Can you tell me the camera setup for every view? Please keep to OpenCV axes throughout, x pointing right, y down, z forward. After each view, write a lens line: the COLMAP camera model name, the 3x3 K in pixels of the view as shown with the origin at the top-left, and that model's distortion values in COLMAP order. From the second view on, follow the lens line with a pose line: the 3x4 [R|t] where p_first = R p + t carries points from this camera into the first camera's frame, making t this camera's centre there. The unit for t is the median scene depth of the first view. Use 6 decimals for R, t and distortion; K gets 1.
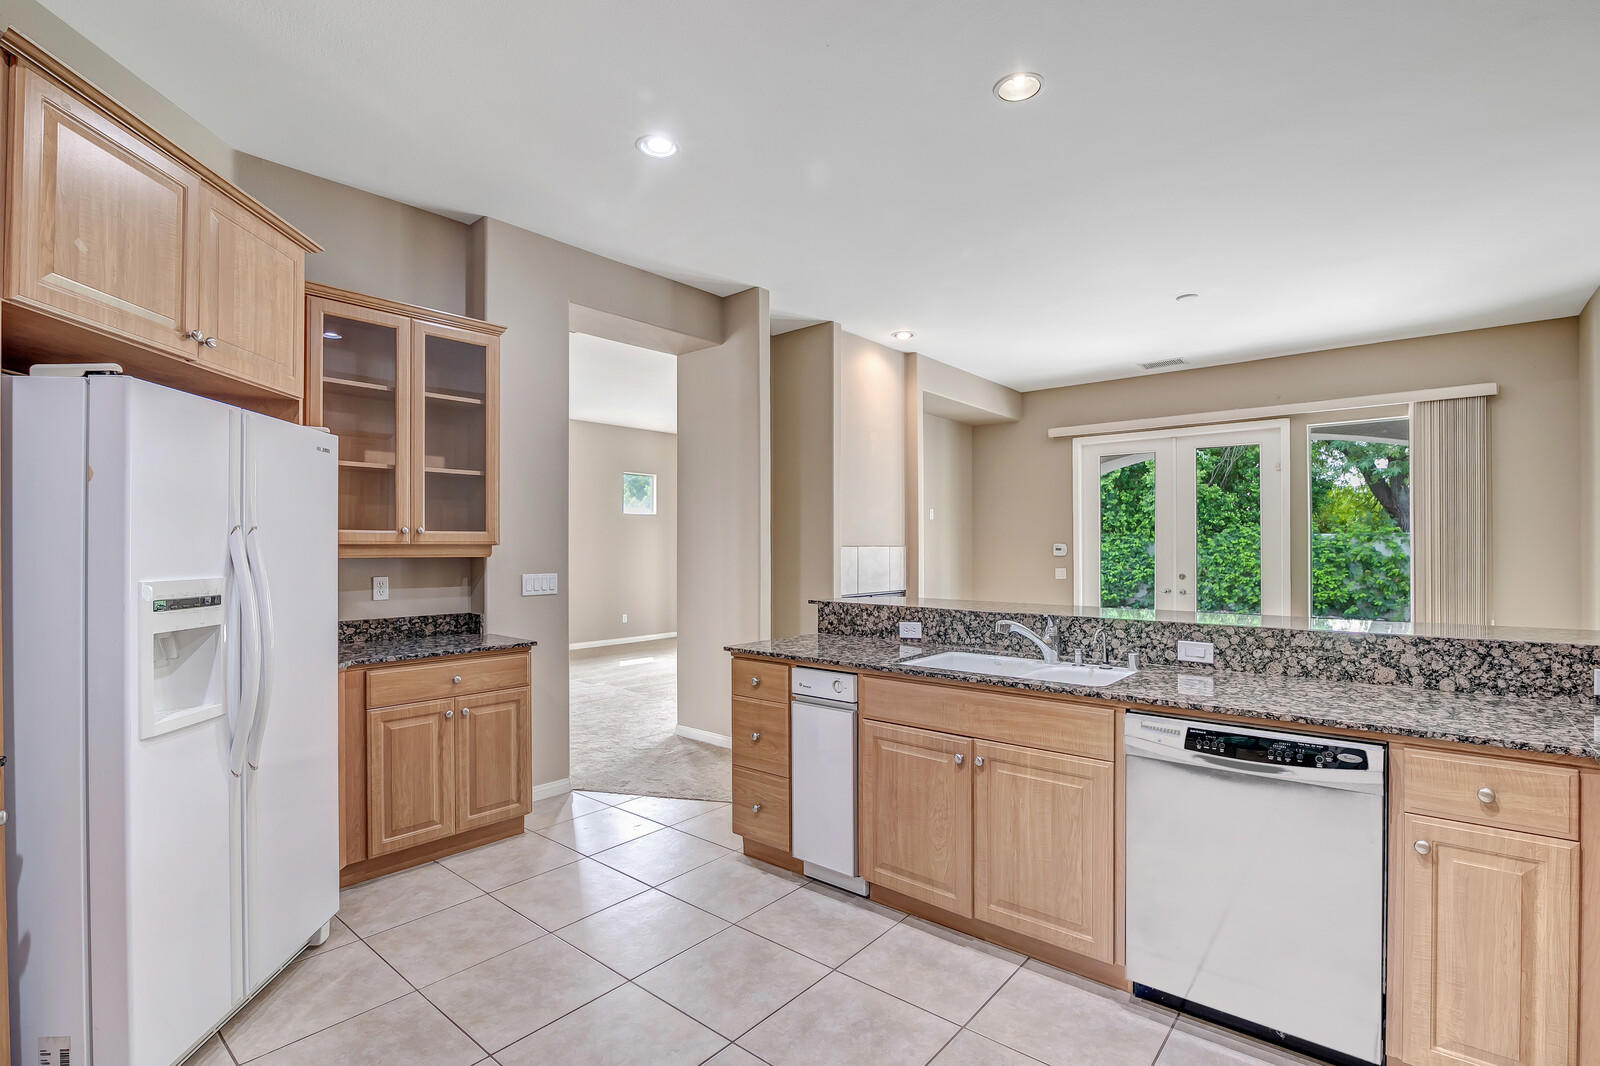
lens RADIAL K [[736.9, 0, 770.8], [0, 736.9, 545.9], [0, 0, 1]] dist [-0.024787, -0.000962]
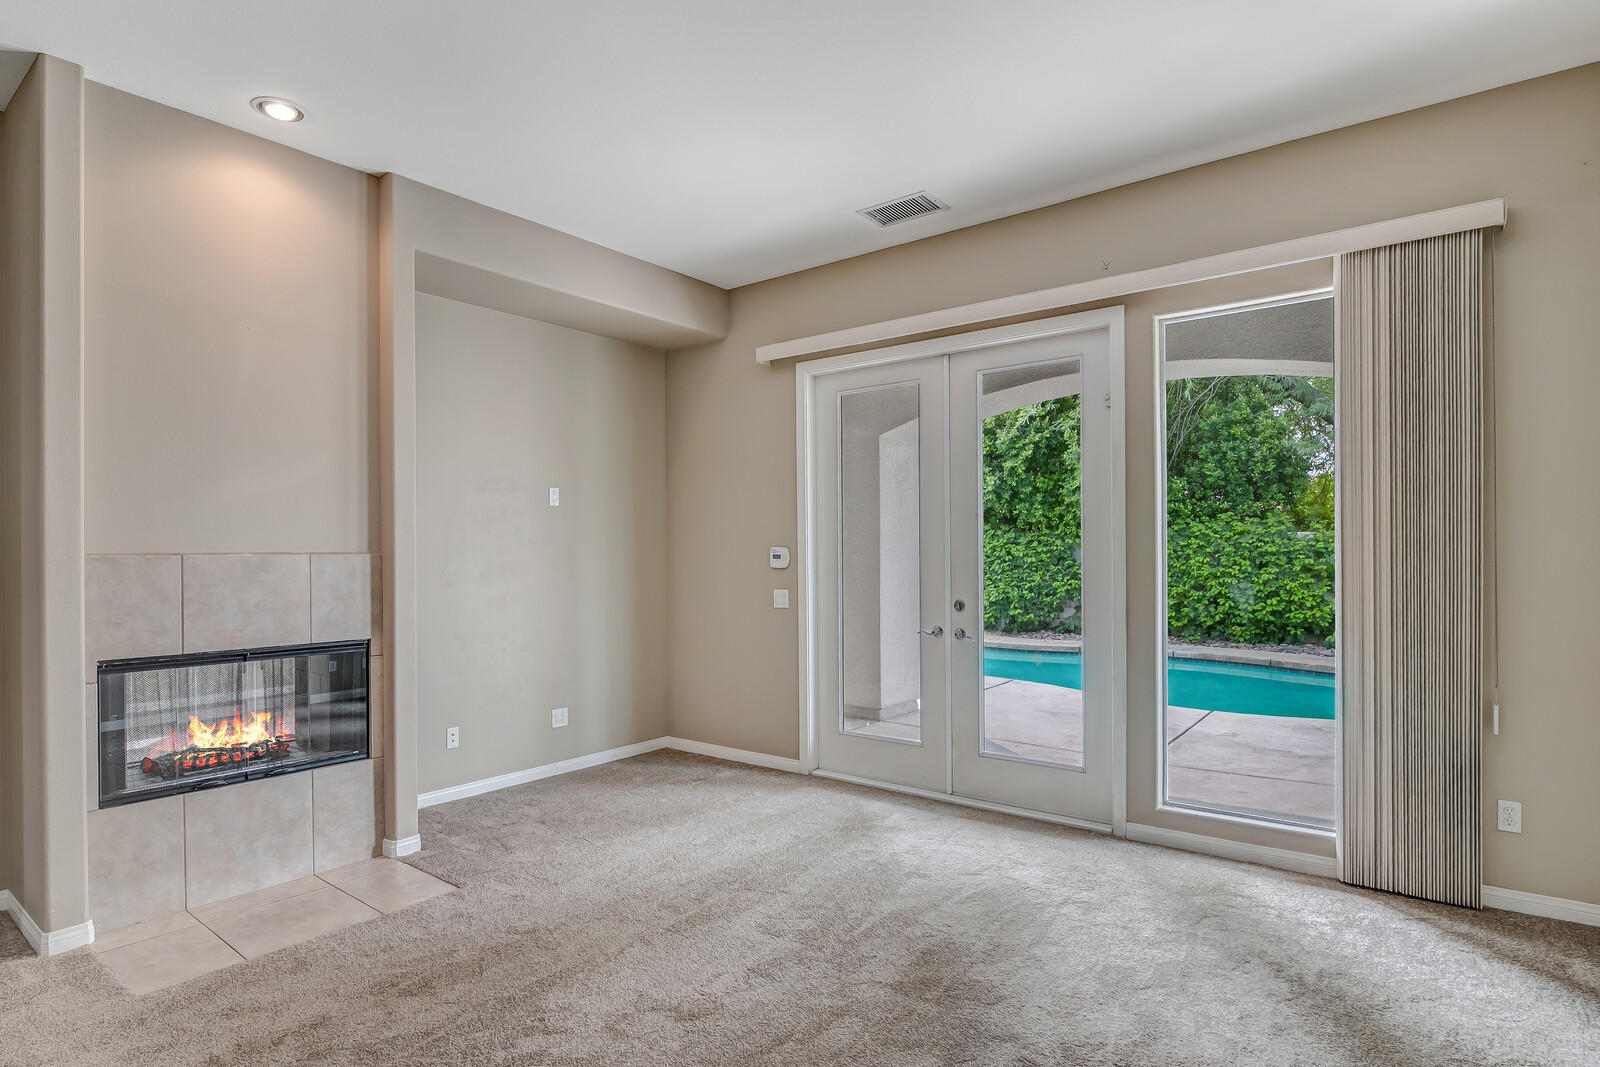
lens RADIAL K [[855.7, 0, 748.9], [0, 855.7, 550.9], [0, 0, 1]] dist [-0.025321, 0.001994]
pose [[0.999380, -0.003856, 0.035001, 0.170097], [0.003843, 0.999993, 0.000444, 0.000002], [-0.035002, -0.000310, 0.999387, 0.160343]]
